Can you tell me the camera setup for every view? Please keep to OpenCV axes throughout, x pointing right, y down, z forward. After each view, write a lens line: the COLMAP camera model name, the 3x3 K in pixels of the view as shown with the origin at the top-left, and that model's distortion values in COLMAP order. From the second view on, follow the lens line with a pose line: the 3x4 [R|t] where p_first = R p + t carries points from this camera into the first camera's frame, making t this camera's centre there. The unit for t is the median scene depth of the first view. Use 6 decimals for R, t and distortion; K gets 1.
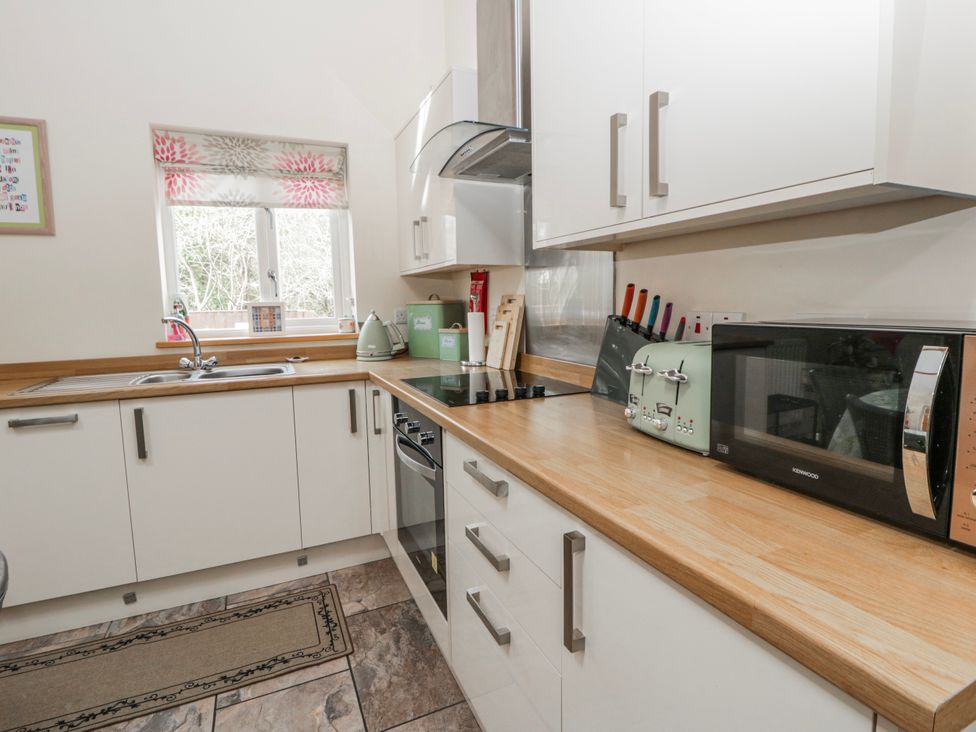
lens RADIAL K [[513.4, 0, 502.9], [0, 513.4, 350.7], [0, 0, 1]] dist [0.001555, -0.012460]
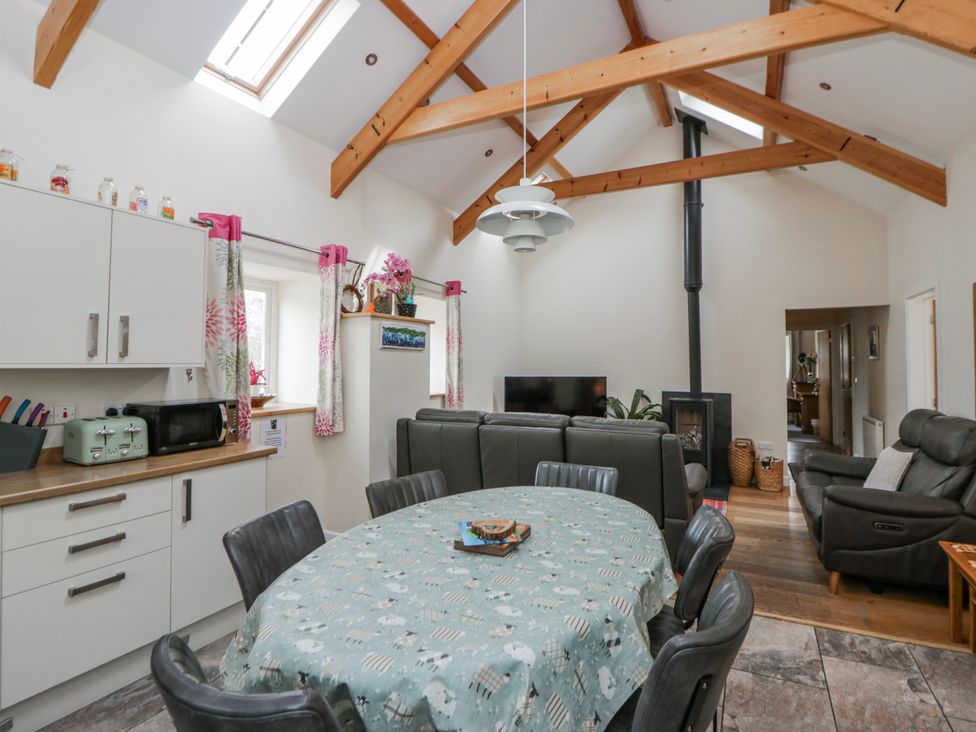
lens RADIAL K [[513.4, 0, 499.6], [0, 513.4, 345.0], [0, 0, 1]] dist [0.001555, -0.012460]
pose [[-0.623236, 0.045823, 0.780690, -1.225479], [0.086891, 0.996158, 0.010896, -0.104443], [-0.777192, 0.074625, -0.624823, 0.517035]]
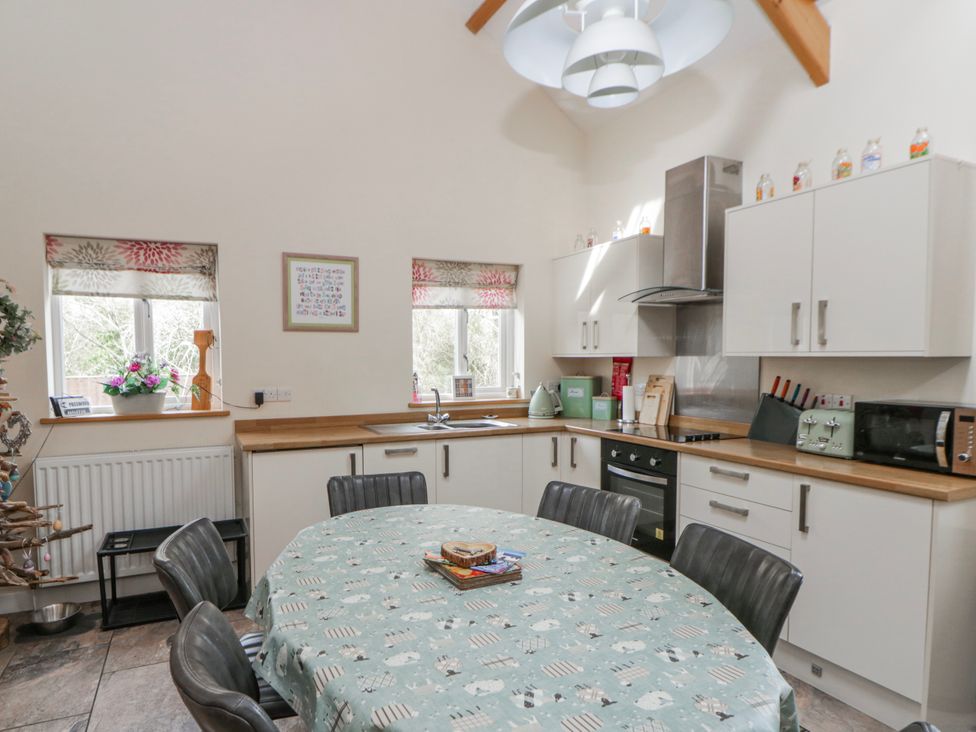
lens RADIAL K [[575.5, 0, 445.6], [0, 575.5, 390.5], [0, 0, 1]] dist [-0.002757, -0.013662]
pose [[0.999643, 0.014453, -0.022458, -0.590902], [-0.015376, 0.999022, -0.041452, 0.014306], [0.021837, 0.041783, 0.998888, -0.705459]]
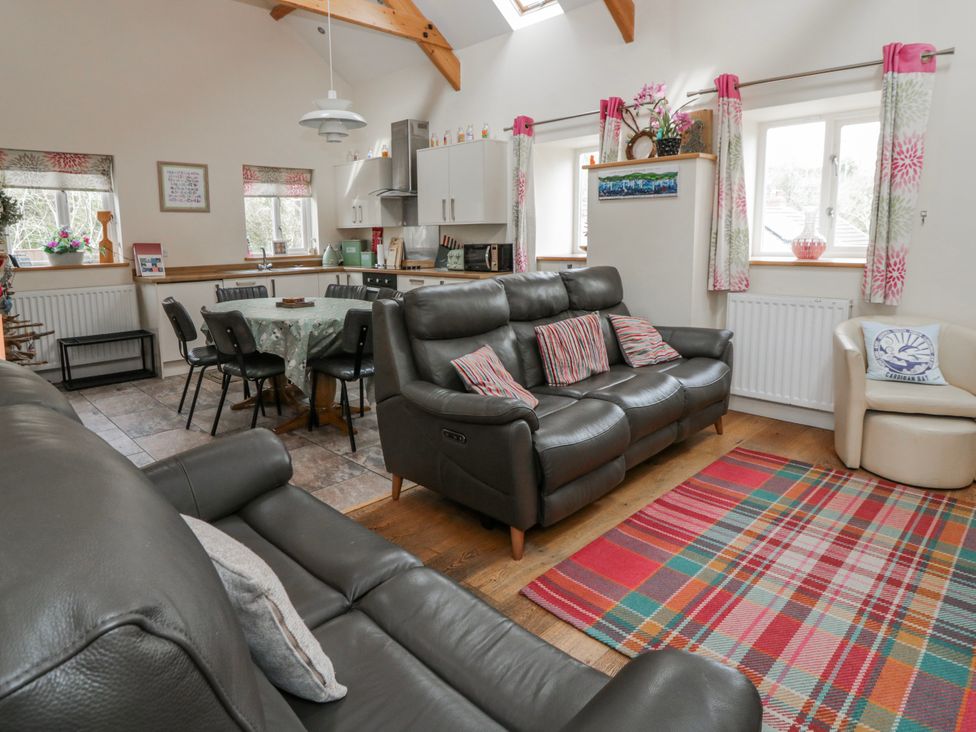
lens RADIAL K [[575.5, 0, 447.9], [0, 575.5, 310.3], [0, 0, 1]] dist [-0.002757, -0.013662]
pose [[0.950875, -0.036989, 0.307358, -0.676549], [0.028540, 0.999082, 0.031943, 0.181562], [-0.308258, -0.021602, 0.951058, -1.950662]]
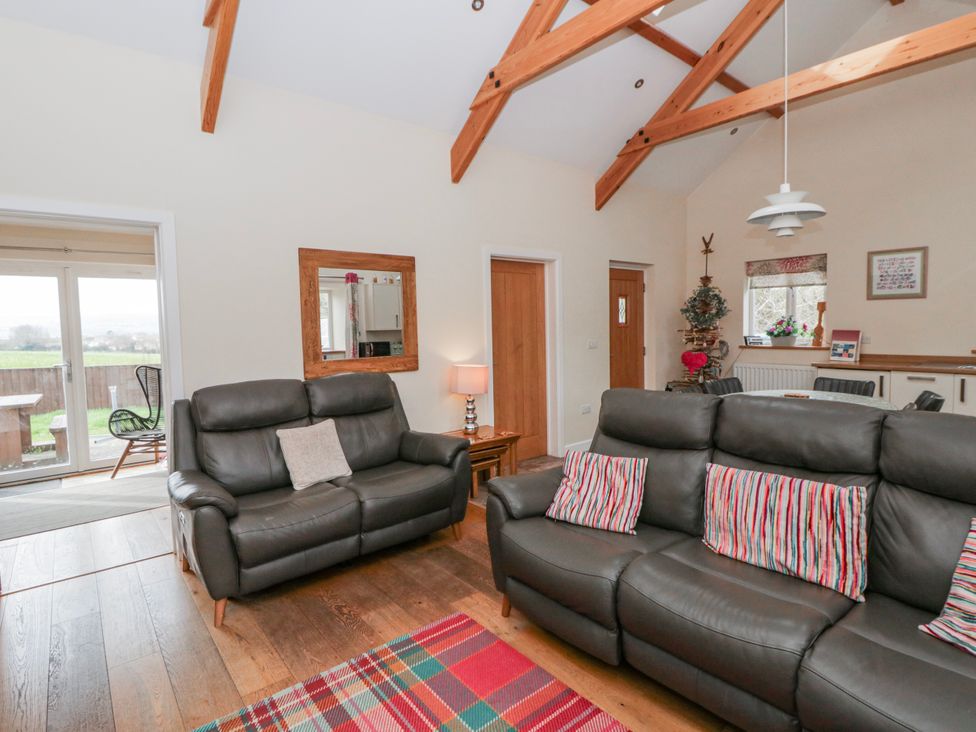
lens RADIAL K [[513.4, 0, 502.1], [0, 513.4, 355.9], [0, 0, 1]] dist [0.001555, -0.012460]
pose [[0.269147, 0.072784, -0.960345, 0.765146], [-0.079828, 0.995395, 0.053067, 0.051793], [0.959785, 0.062380, 0.273718, -1.351959]]
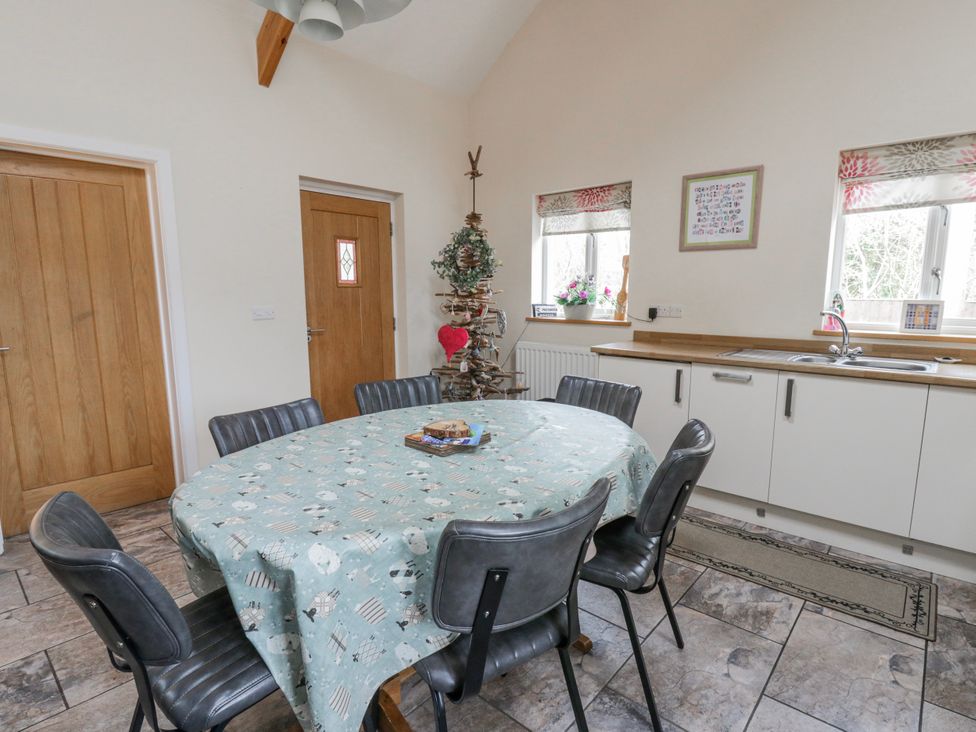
lens RADIAL K [[513.4, 0, 497.9], [0, 513.4, 368.6], [0, 0, 1]] dist [0.001555, -0.012460]
pose [[0.401298, 0.159603, -0.901935, 0.167351], [-0.096520, 0.986588, 0.131638, -0.015551], [0.910848, 0.034228, 0.411321, -0.225473]]
